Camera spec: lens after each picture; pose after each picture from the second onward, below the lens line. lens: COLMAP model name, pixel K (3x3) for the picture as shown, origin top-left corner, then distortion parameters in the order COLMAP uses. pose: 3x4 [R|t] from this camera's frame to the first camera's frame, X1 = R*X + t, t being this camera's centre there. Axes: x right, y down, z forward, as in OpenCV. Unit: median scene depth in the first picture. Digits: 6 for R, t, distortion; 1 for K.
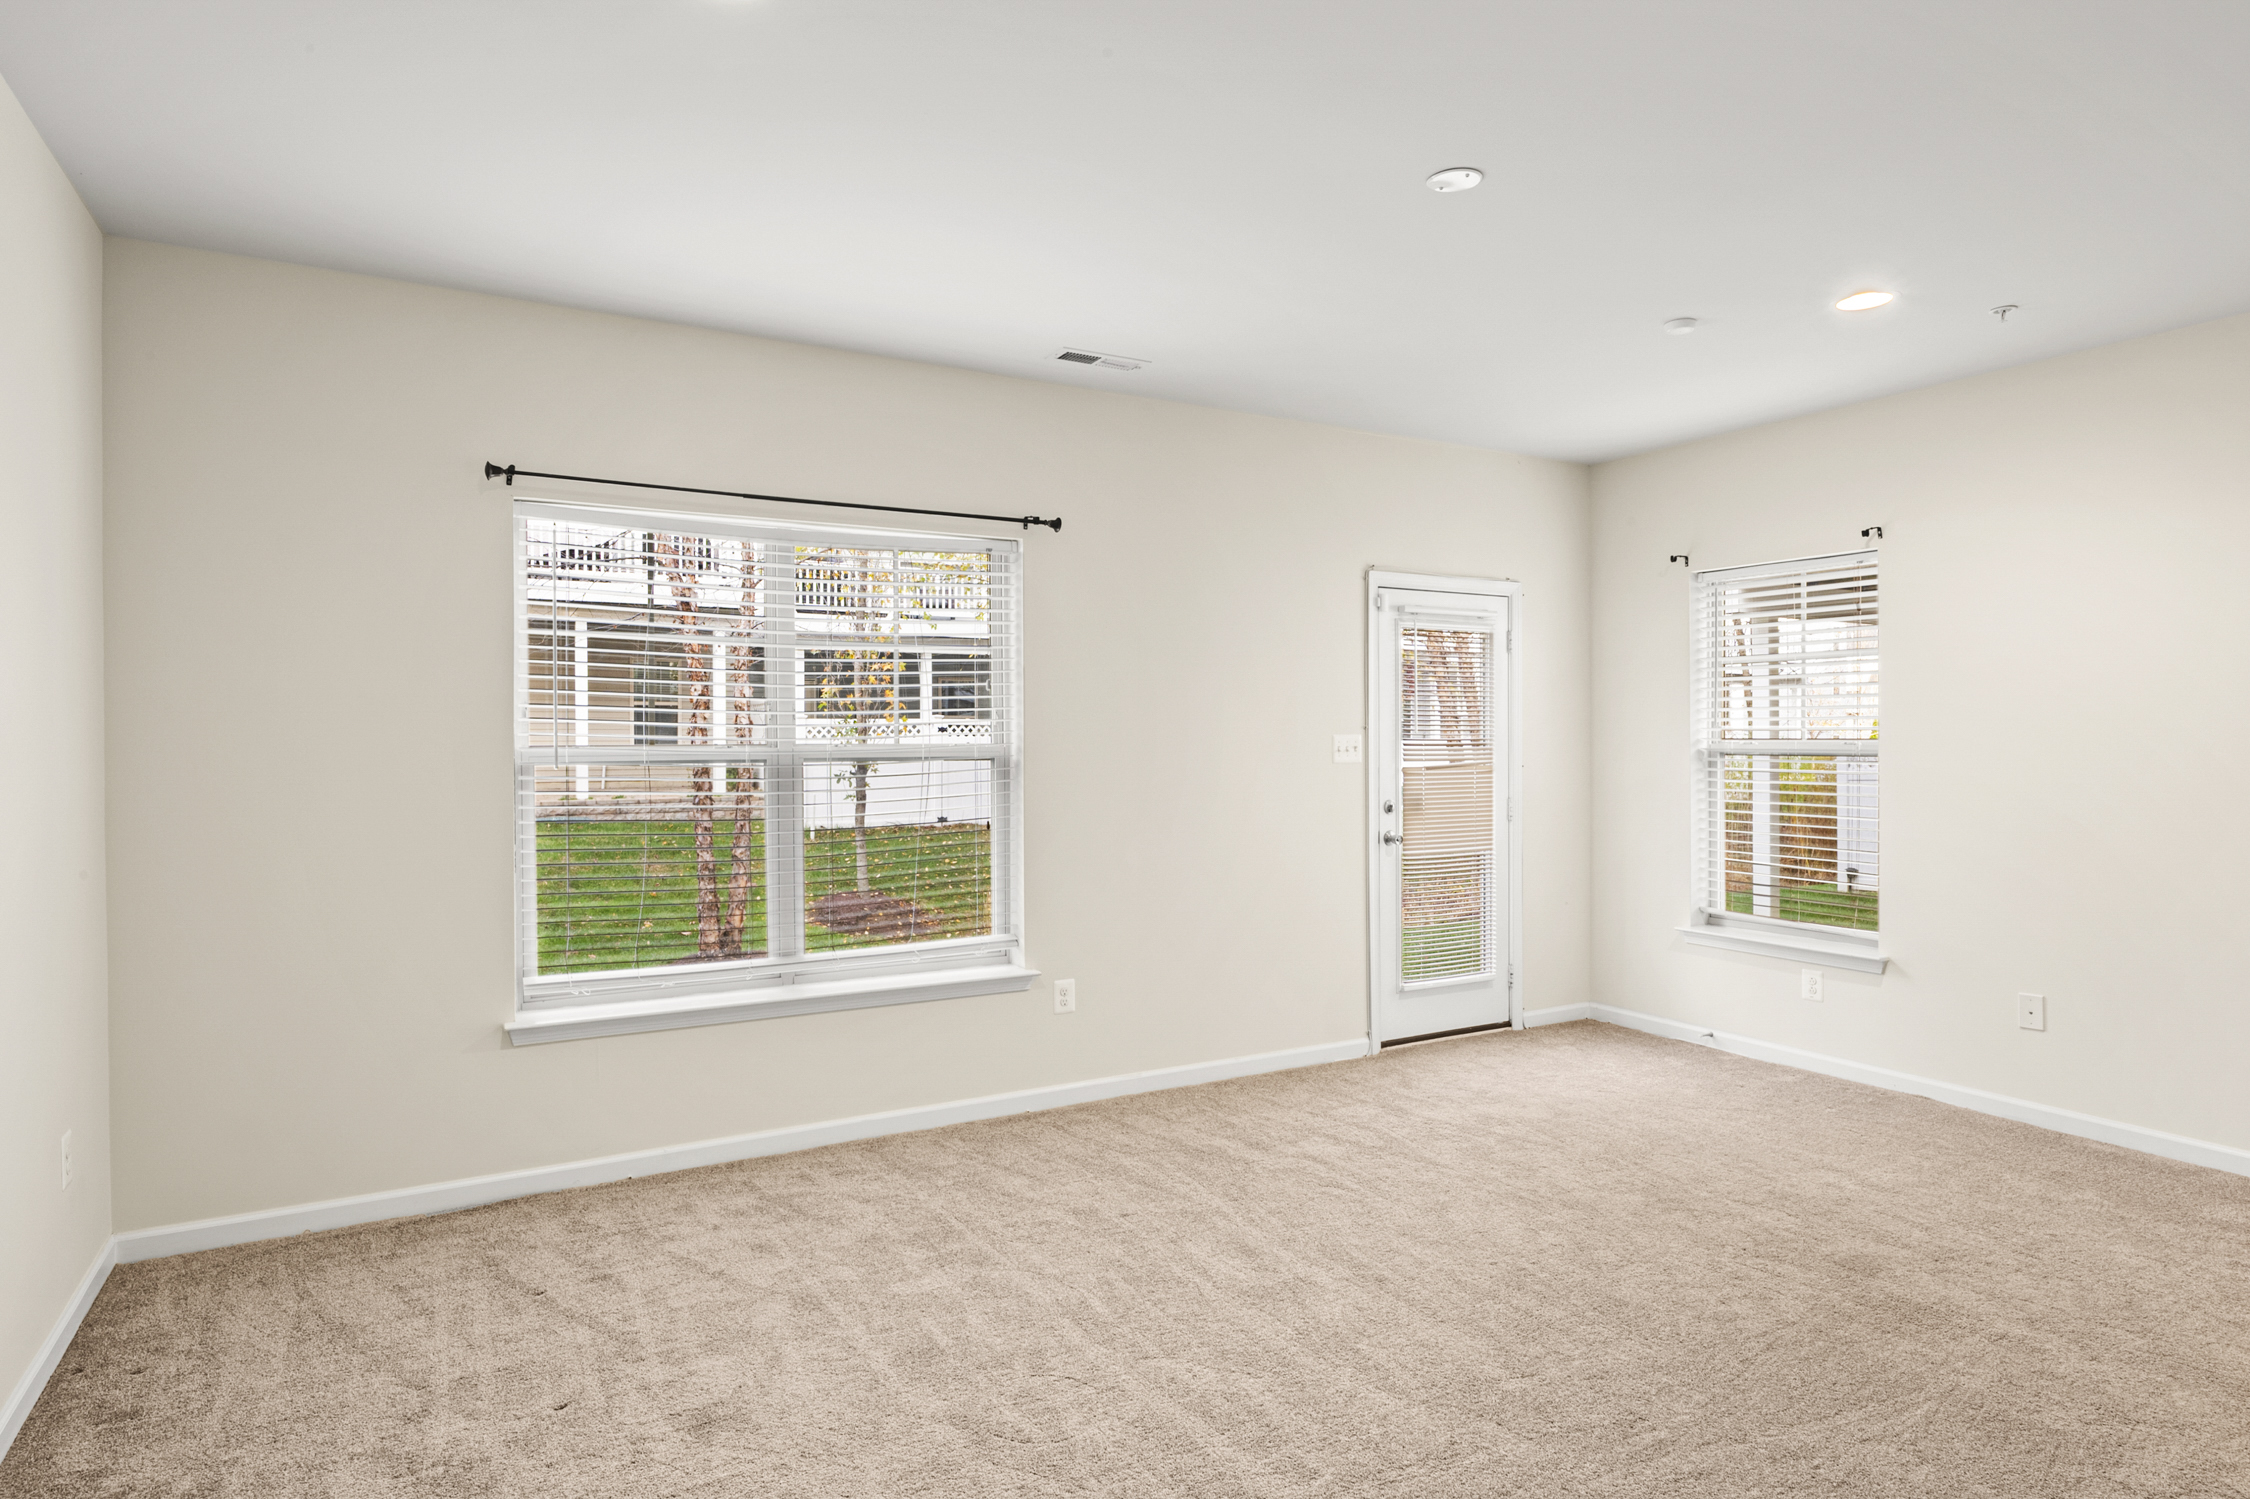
lens RADIAL K [[1236.8, 0, 1116.3], [0, 1236.8, 741.1], [0, 0, 1]] dist [-0.011462, 0.004376]
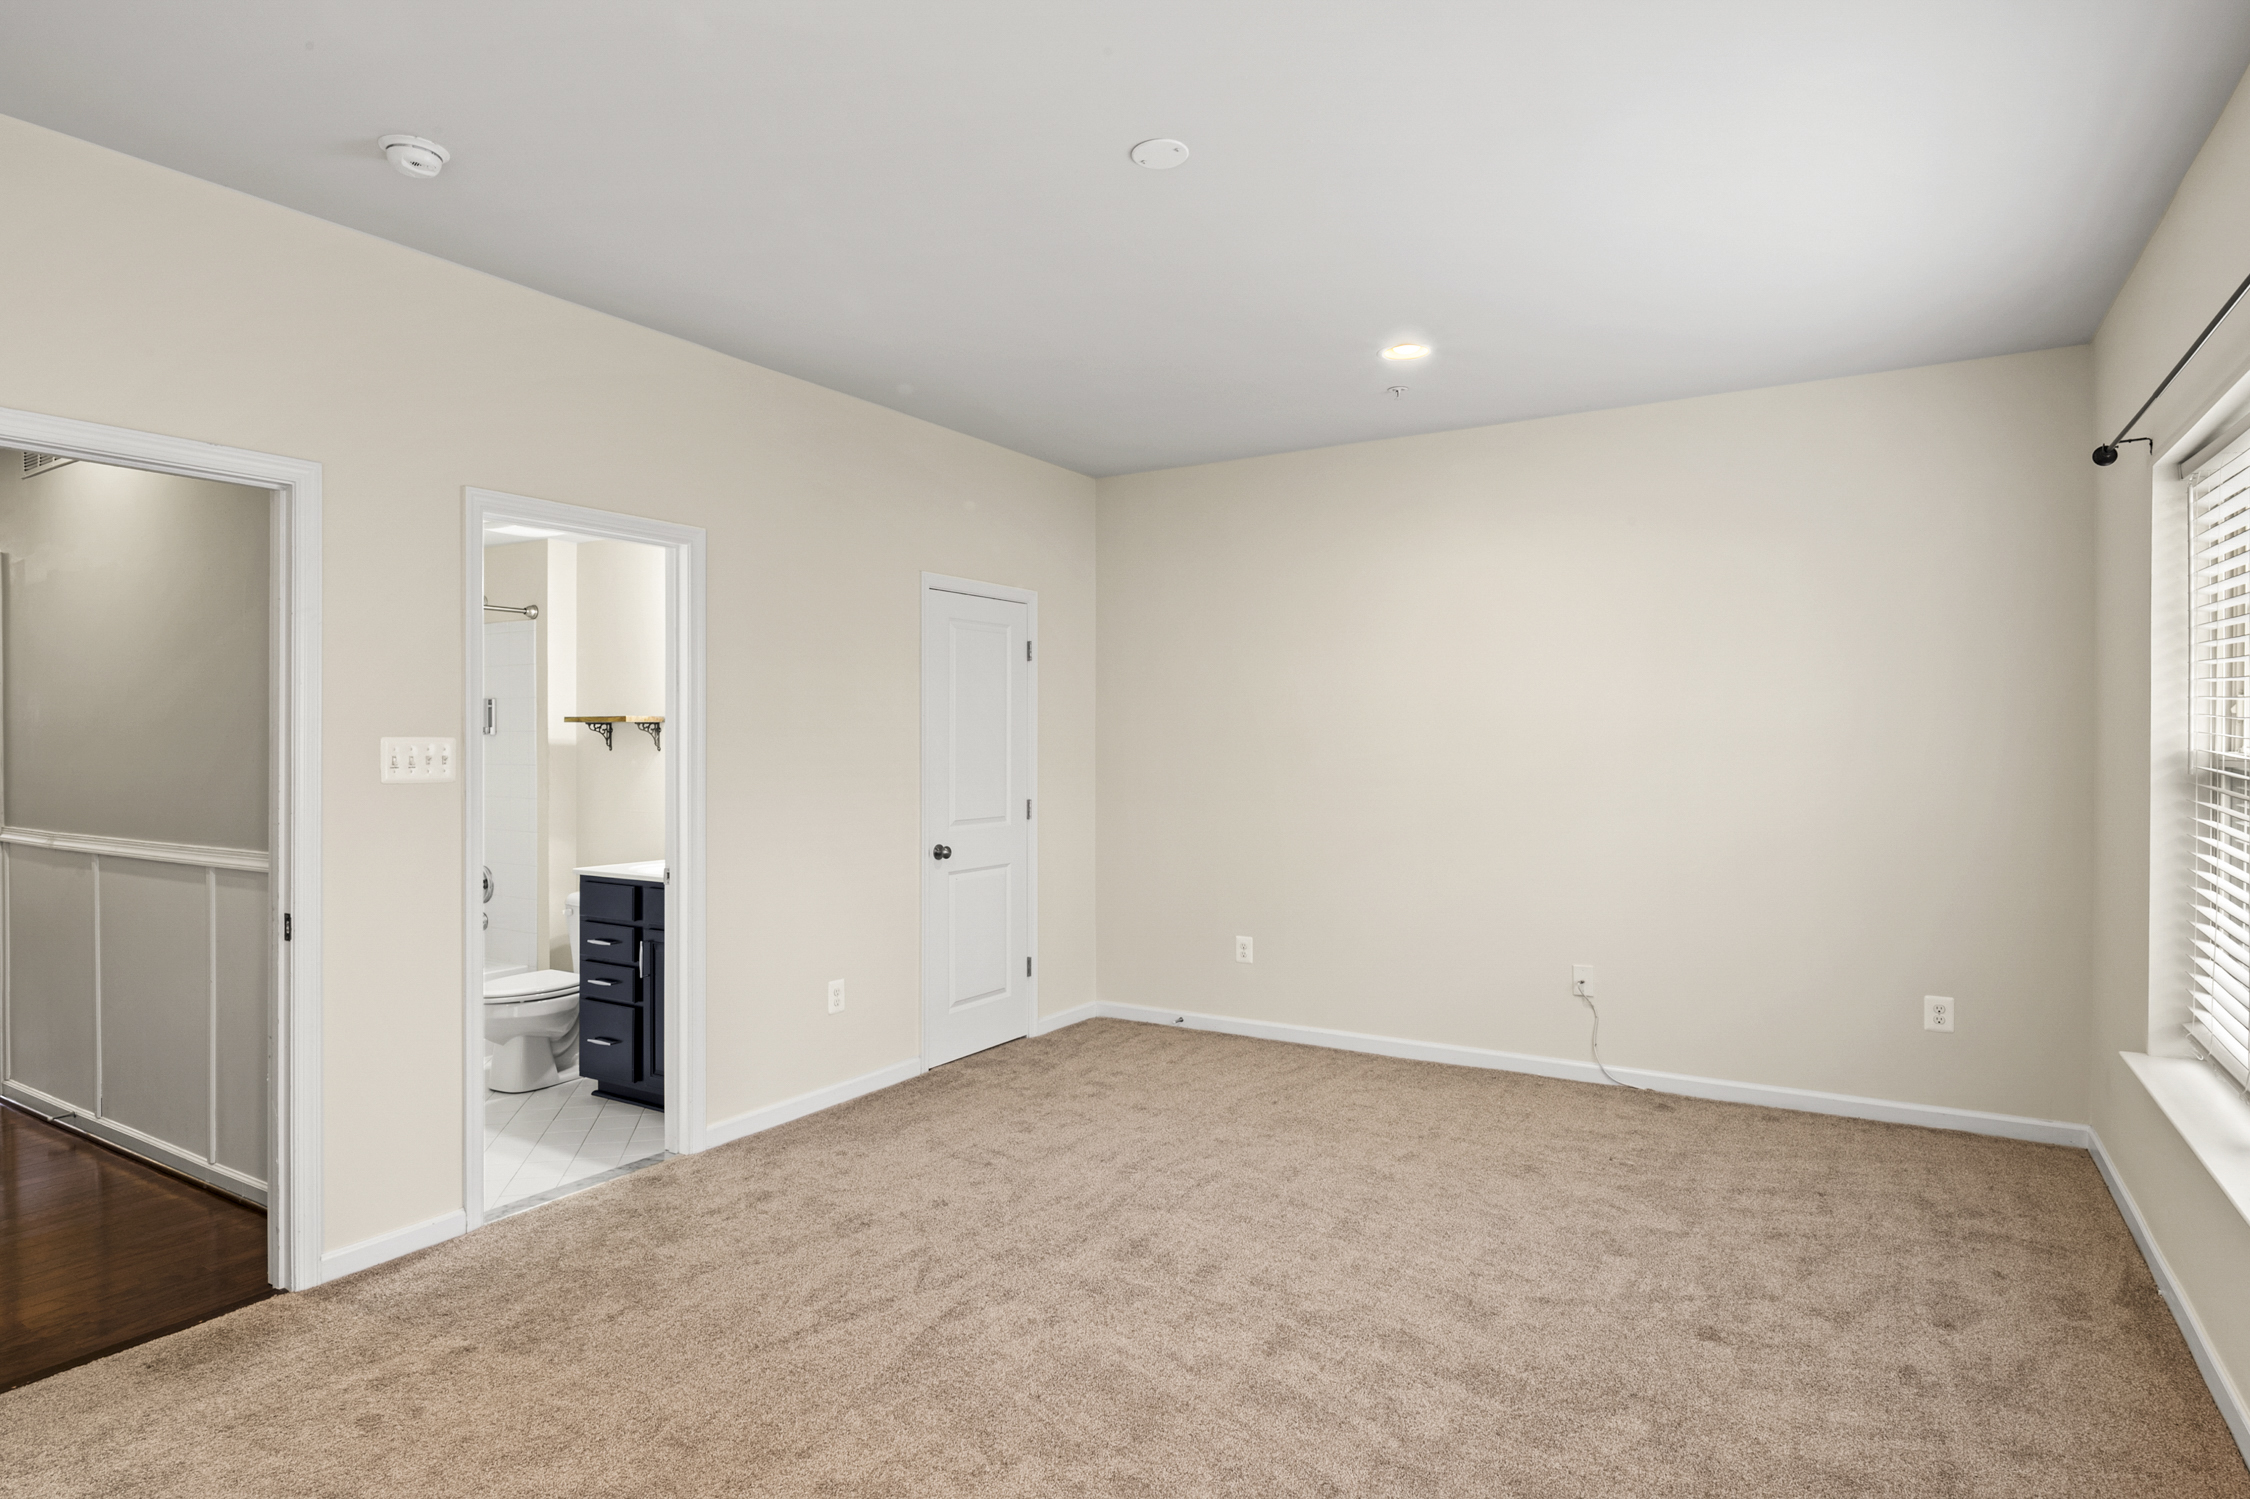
lens RADIAL K [[1236.8, 0, 1116.0], [0, 1236.8, 748.3], [0, 0, 1]] dist [-0.011462, 0.004376]
pose [[-0.879394, 0.009074, -0.476008, 0.485467], [0.002704, 0.999897, 0.014064, -0.008277], [0.476087, 0.011081, -0.879328, 1.167775]]
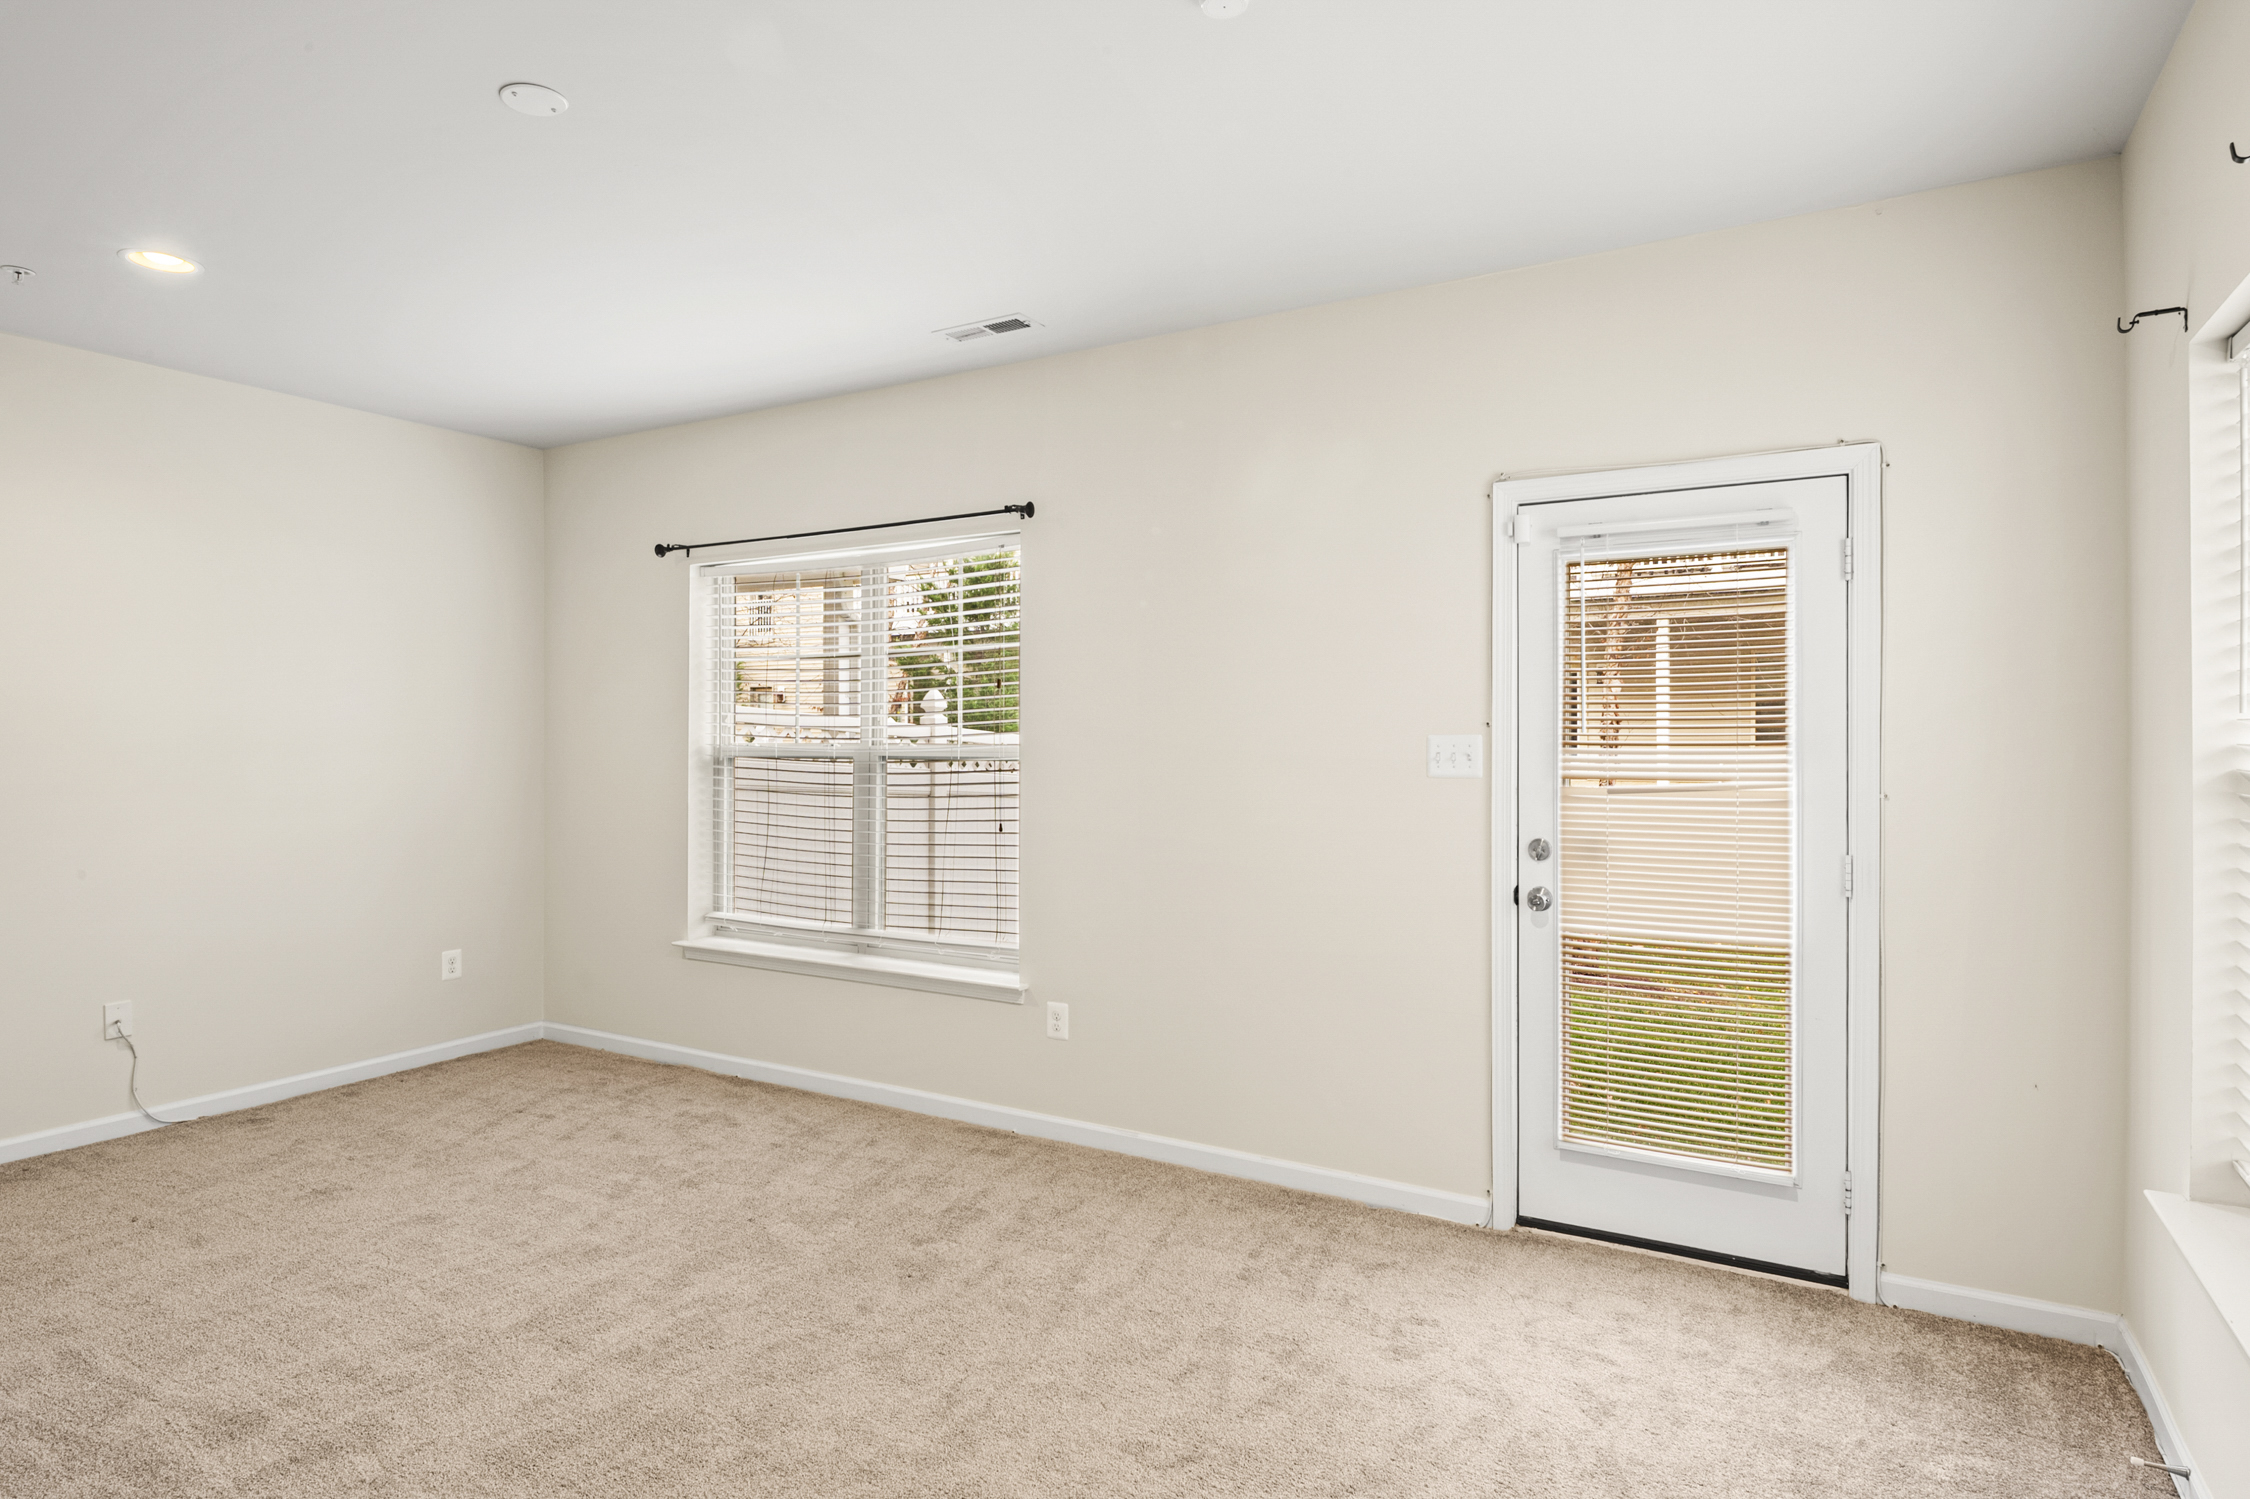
lens RADIAL K [[1236.8, 0, 1114.9], [0, 1236.8, 743.6], [0, 0, 1]] dist [-0.011462, 0.004376]
pose [[0.495075, 0.007132, -0.868821, 0.791618], [-0.003268, 0.999975, 0.006346, -0.005004], [0.868844, -0.000303, 0.495086, 0.597522]]
